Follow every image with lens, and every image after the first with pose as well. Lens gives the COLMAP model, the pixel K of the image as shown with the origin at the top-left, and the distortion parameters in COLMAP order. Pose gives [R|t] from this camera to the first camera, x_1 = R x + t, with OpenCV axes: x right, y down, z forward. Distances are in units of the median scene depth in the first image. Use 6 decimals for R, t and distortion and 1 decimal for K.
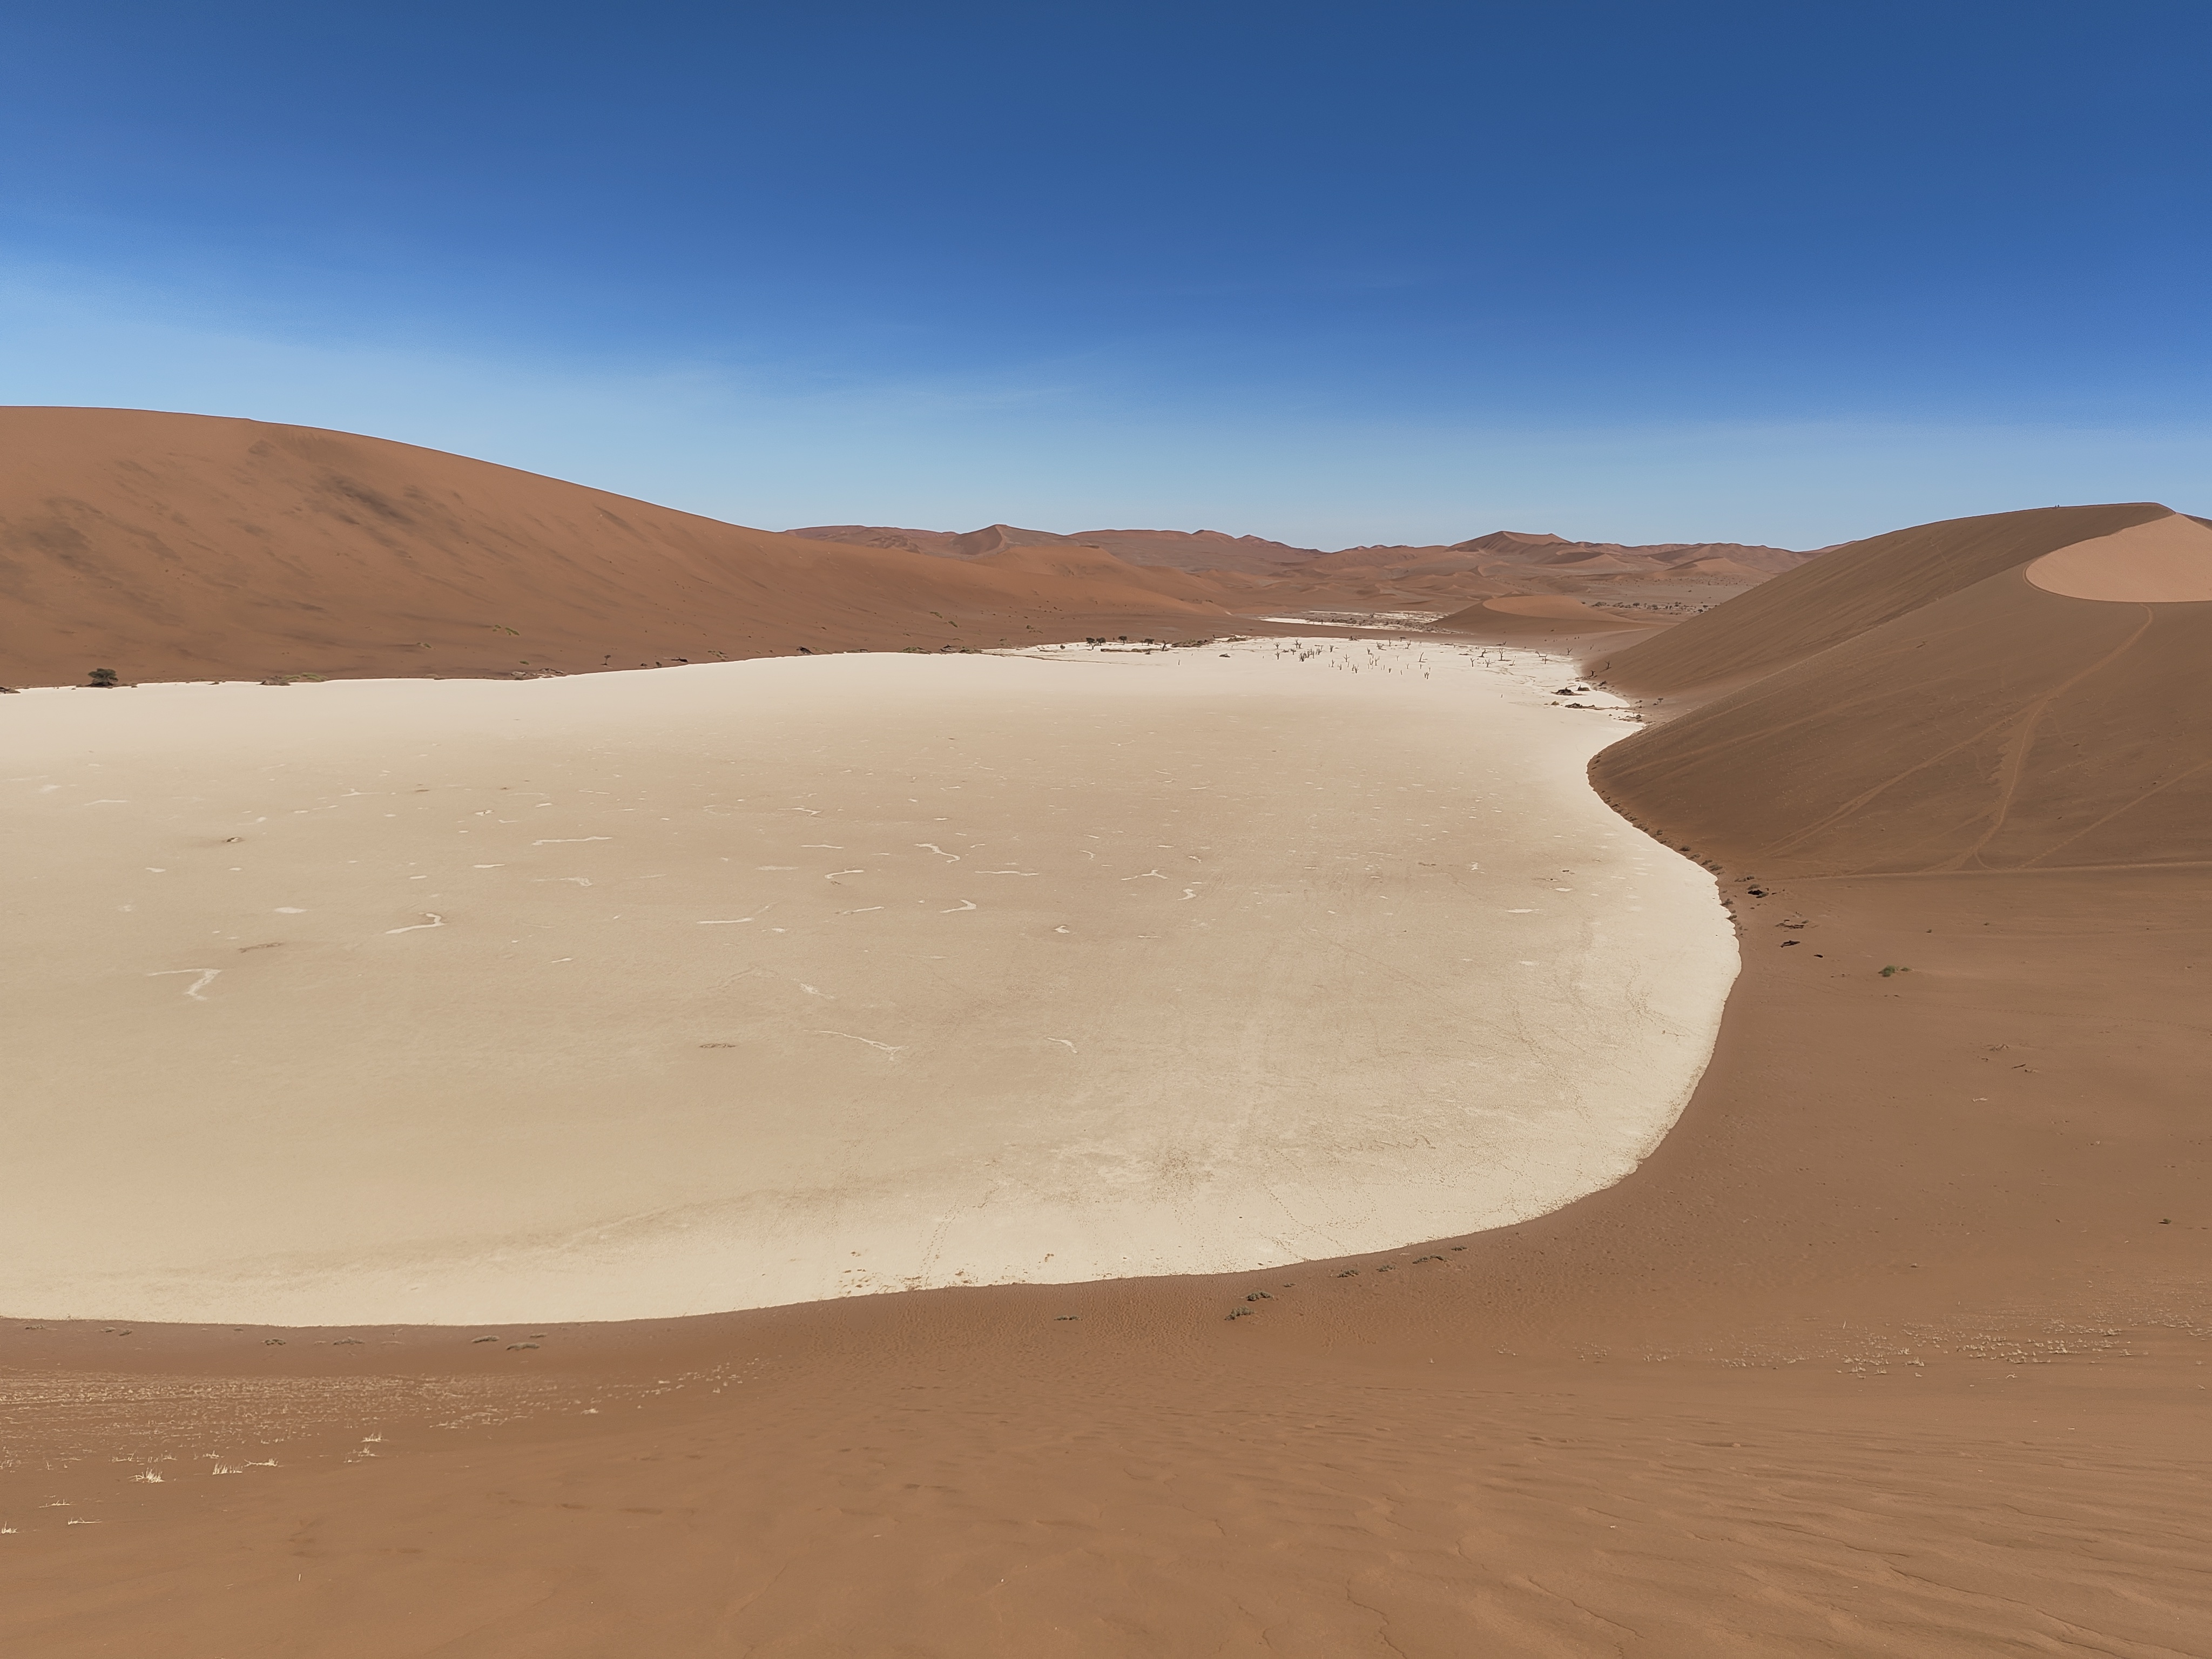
lens RADIAL K [[1509.2, 0, 1115.4], [0, 1509.2, 831.6], [0, 0, 1]] dist [0.035131, -0.042921]
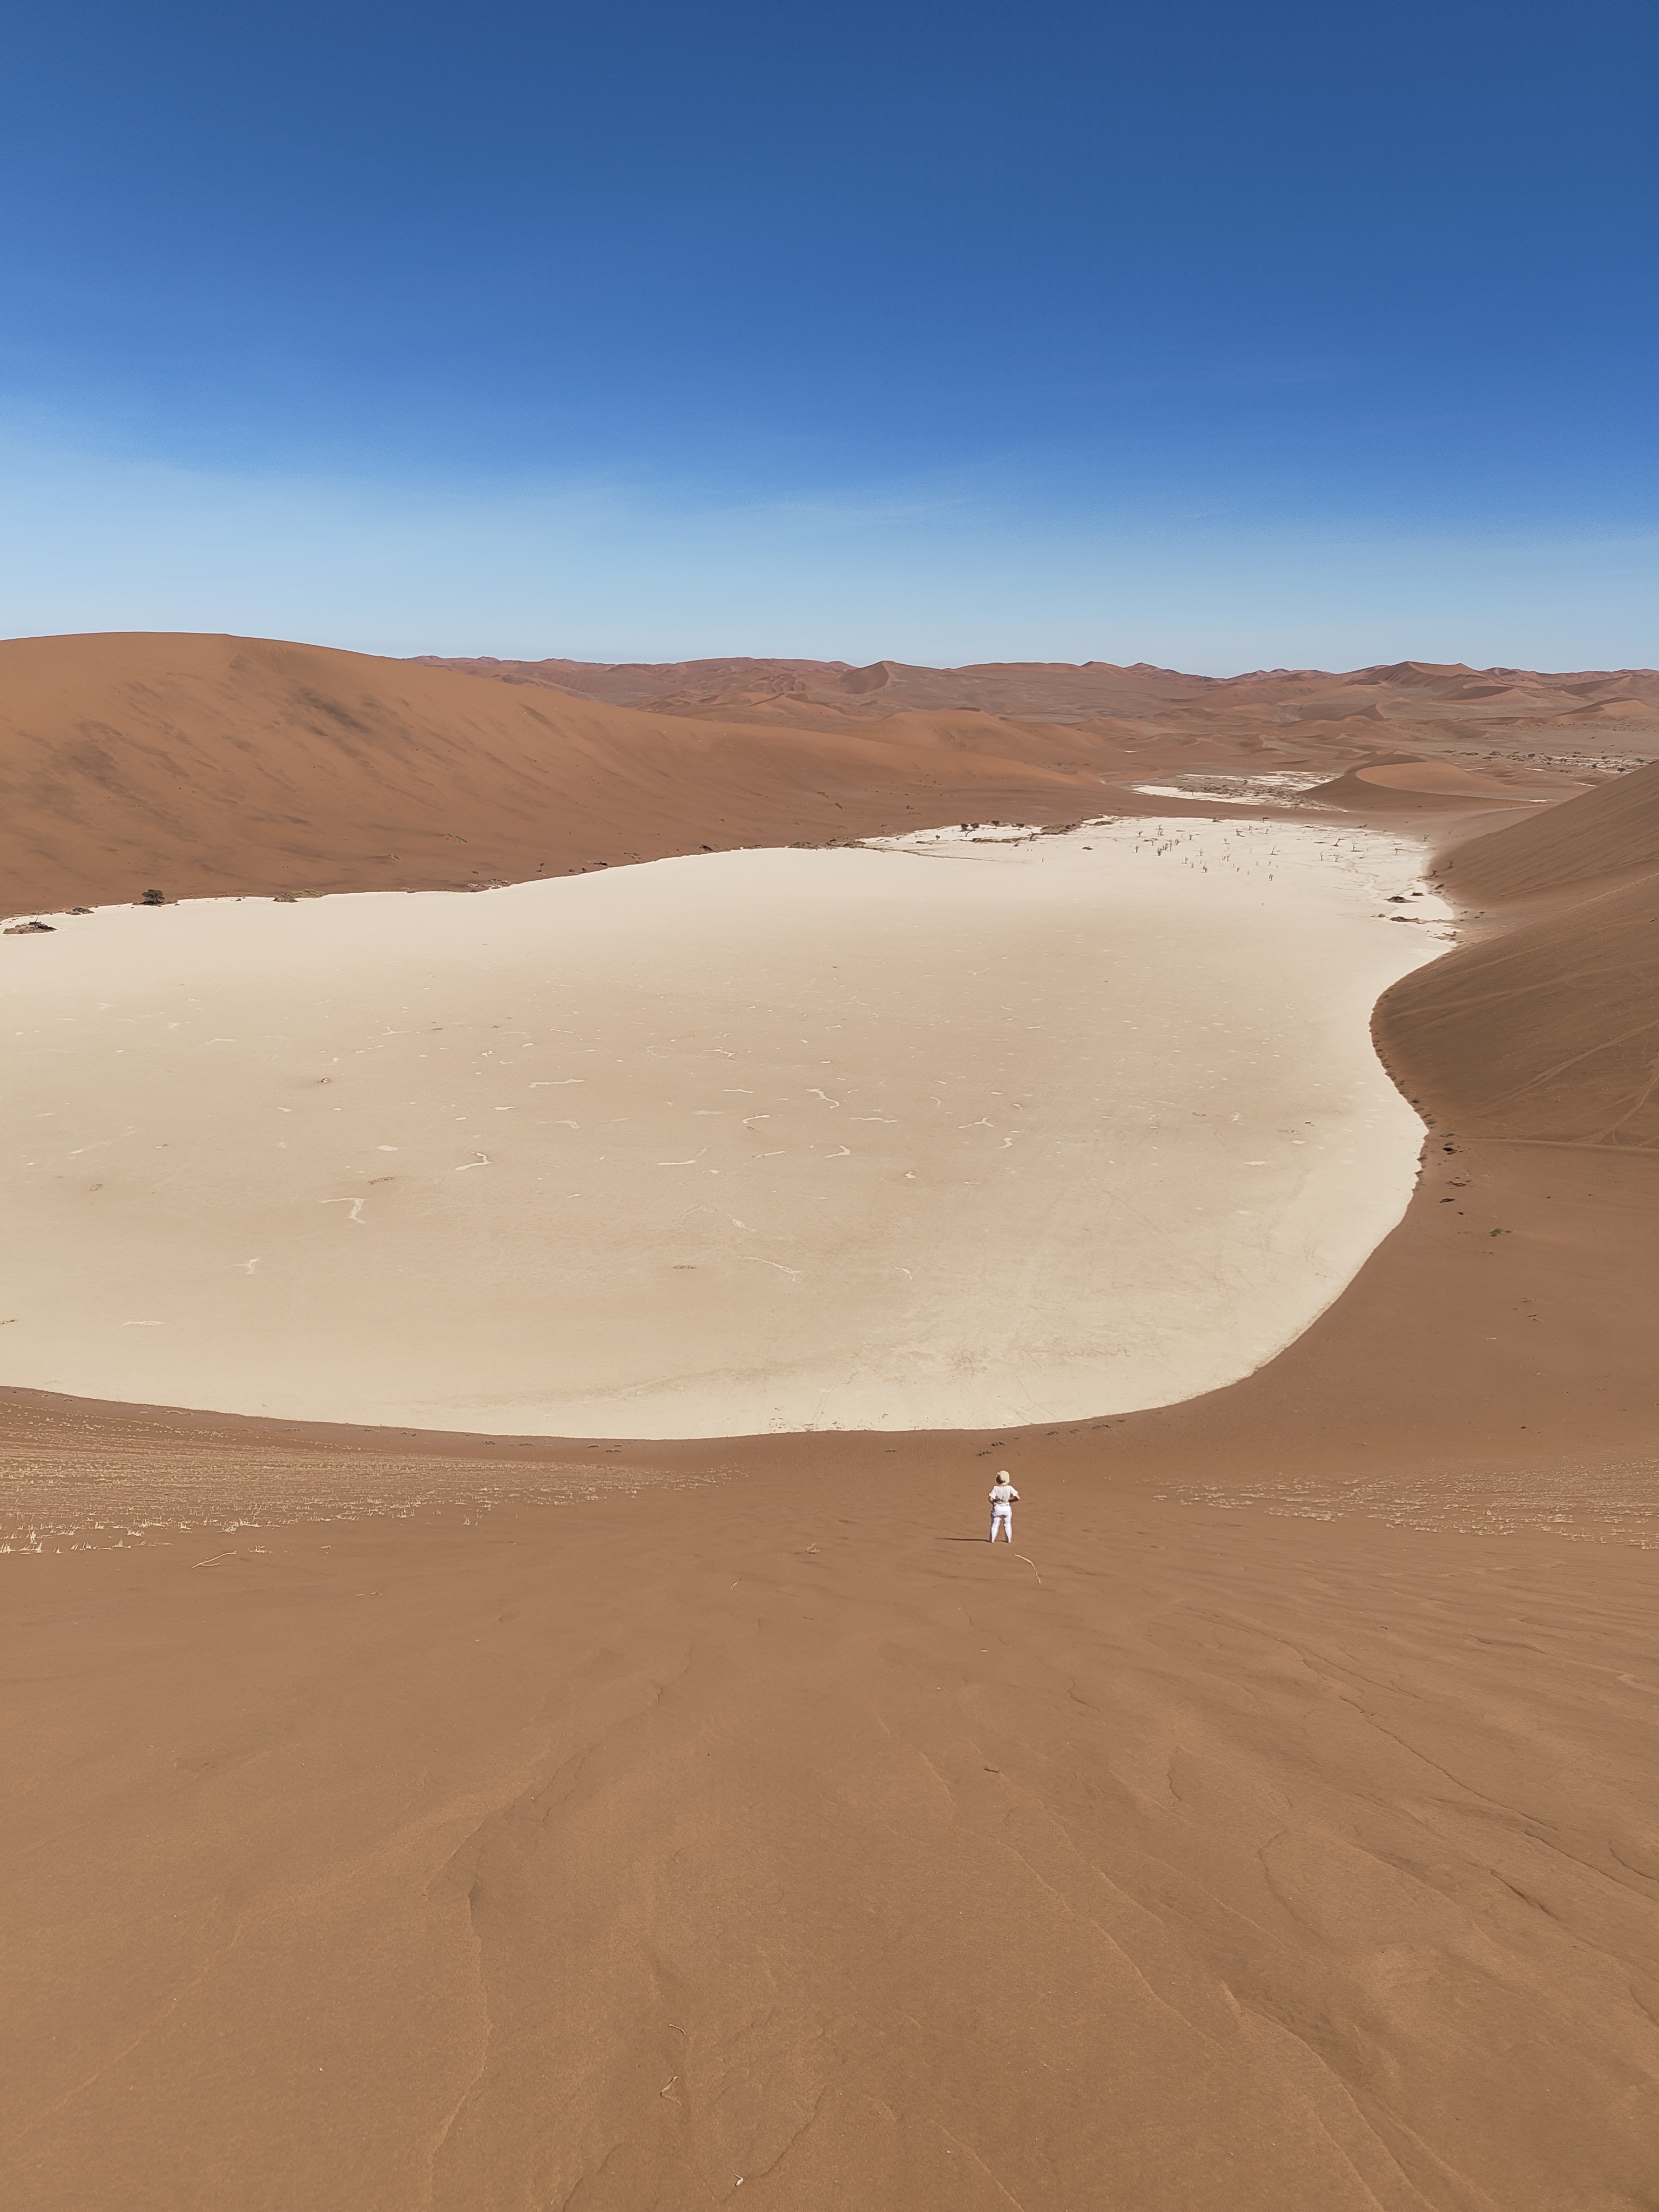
lens RADIAL K [[1509.2, 0, 838.0], [0, 1509.2, 1103.6], [0, 0, 1]] dist [0.035131, -0.042921]
pose [[0.994320, 0.024586, -0.103549, 0.030462], [-0.014413, 0.995095, 0.097866, -0.102107], [0.105447, -0.095818, 0.989798, -0.290217]]
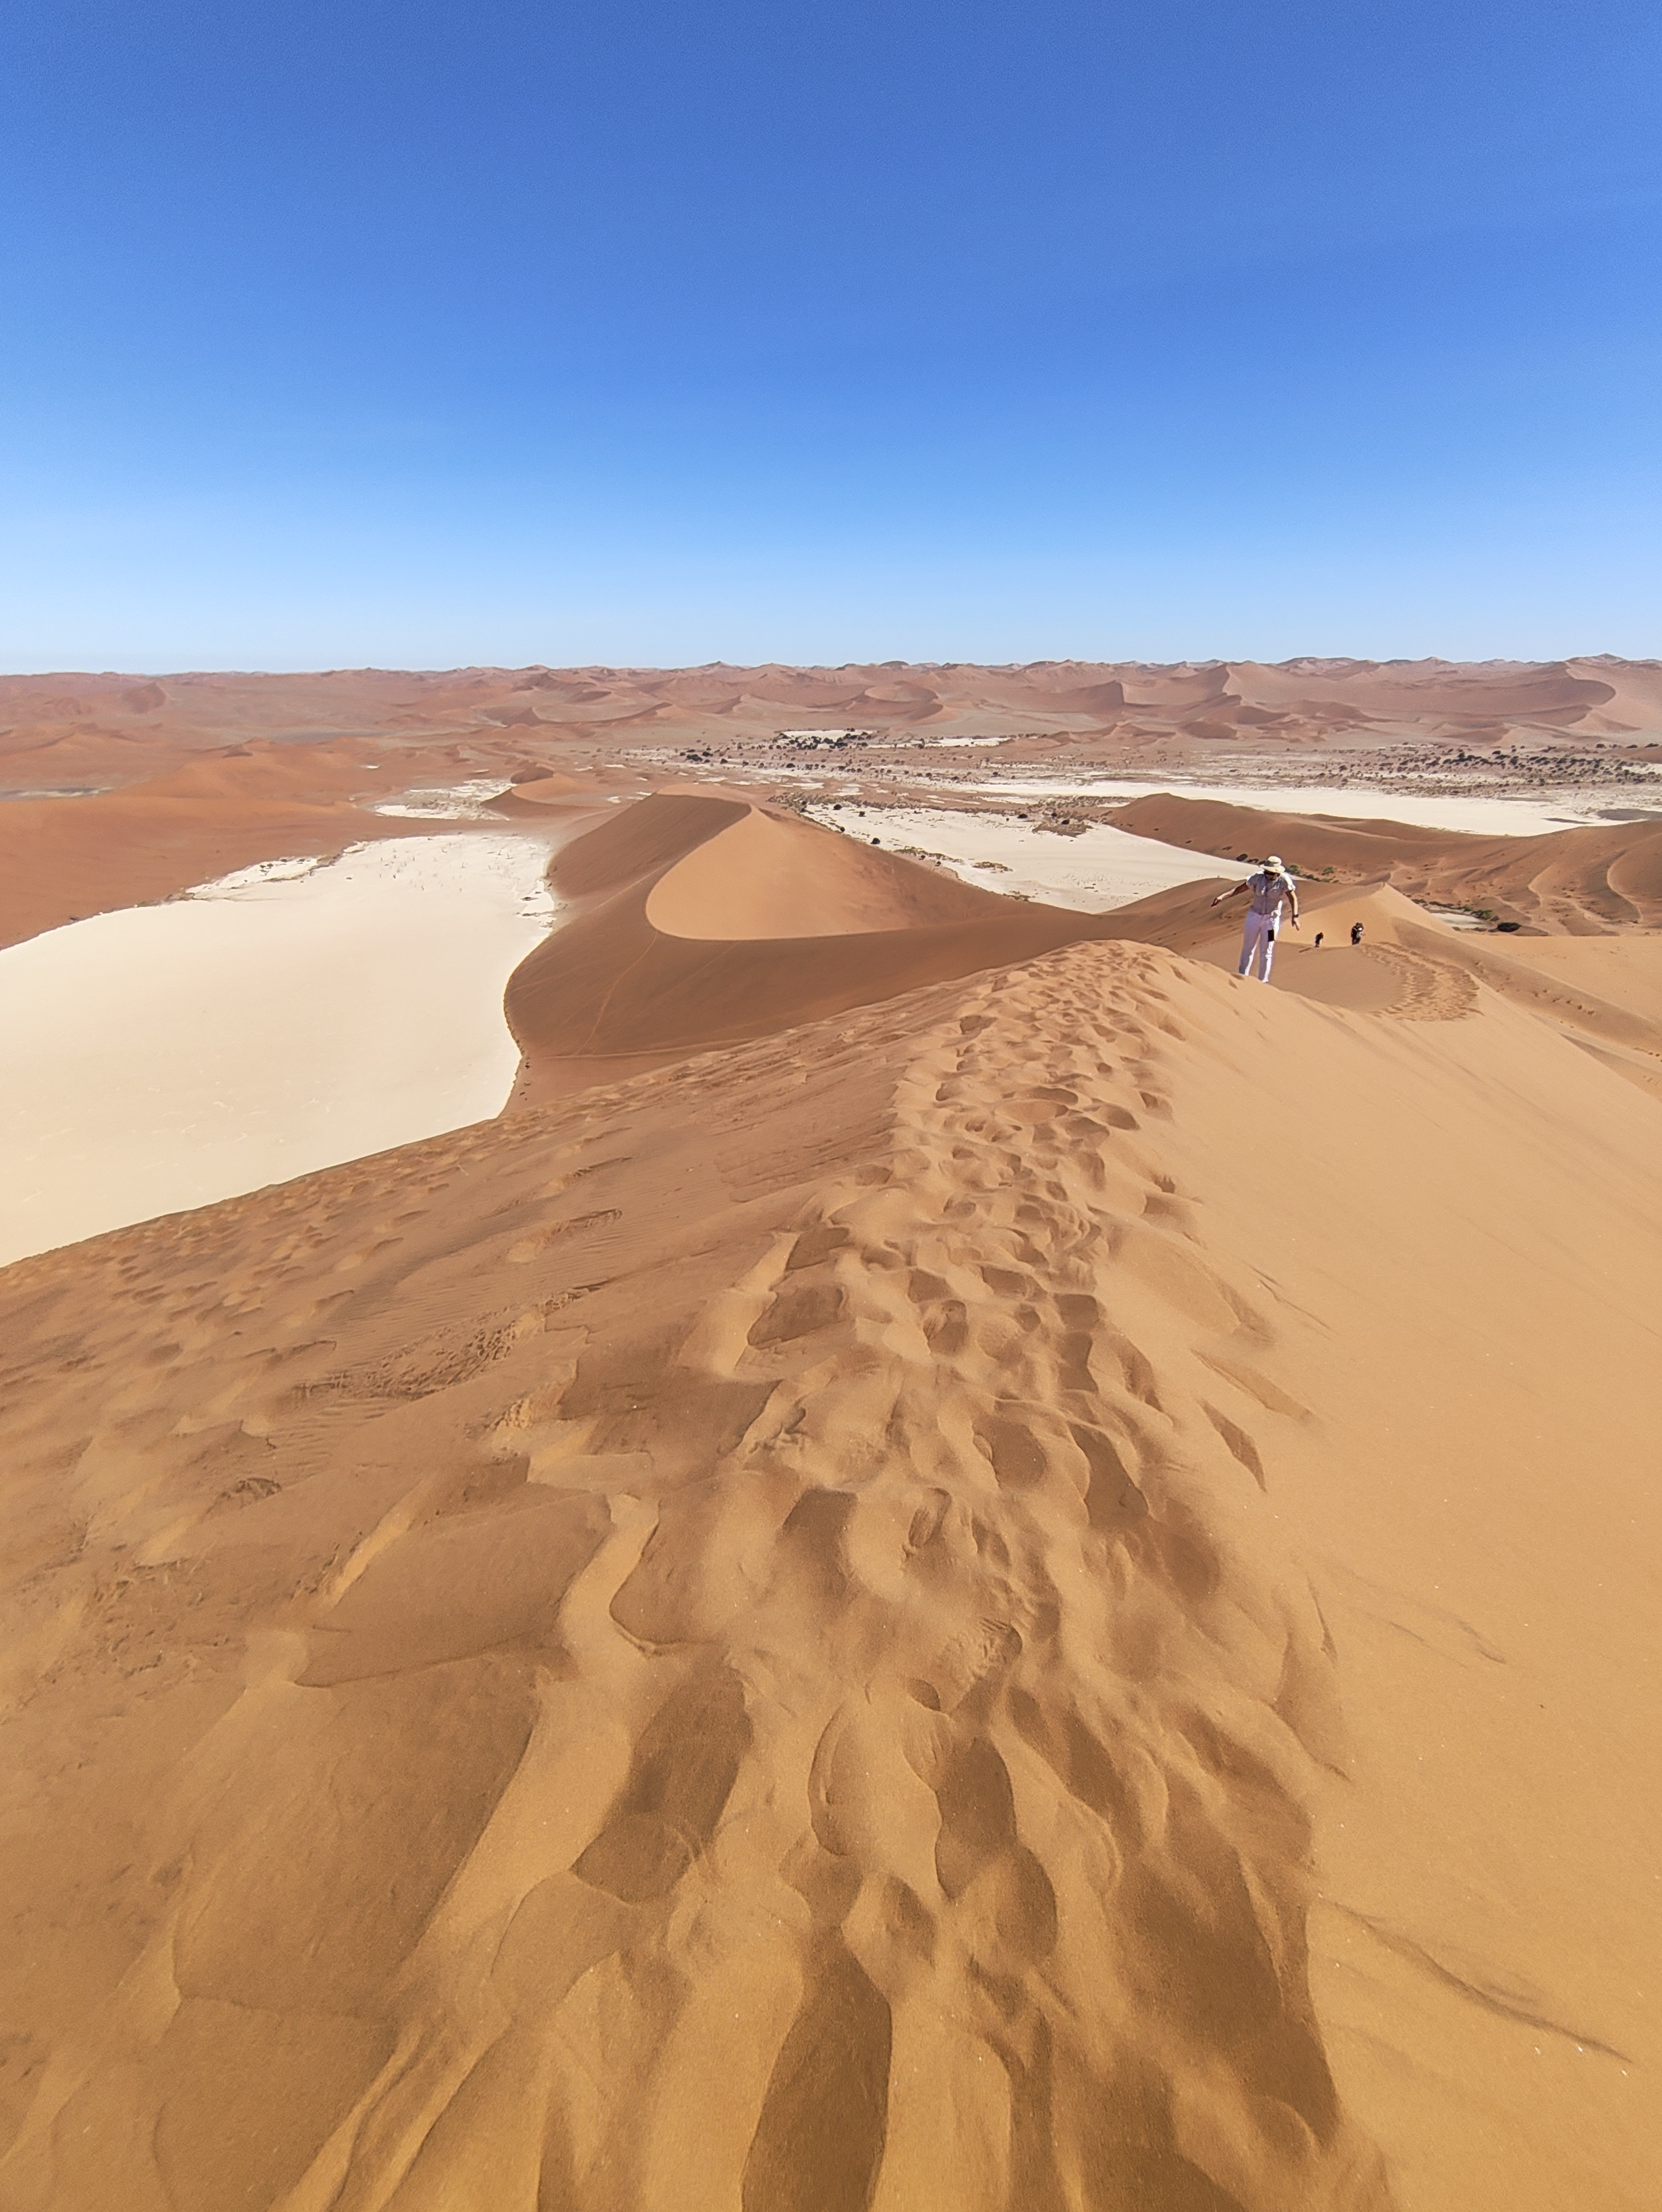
lens RADIAL K [[977.2, 0, 841.2], [0, 977.2, 1104.0], [0, 0, 1]] dist [-0.002039, 0.002201]
pose [[0.881127, -0.217574, 0.419853, 0.112091], [0.103556, 0.955094, 0.277616, -0.328623], [-0.461401, -0.201137, 0.864091, -0.912736]]
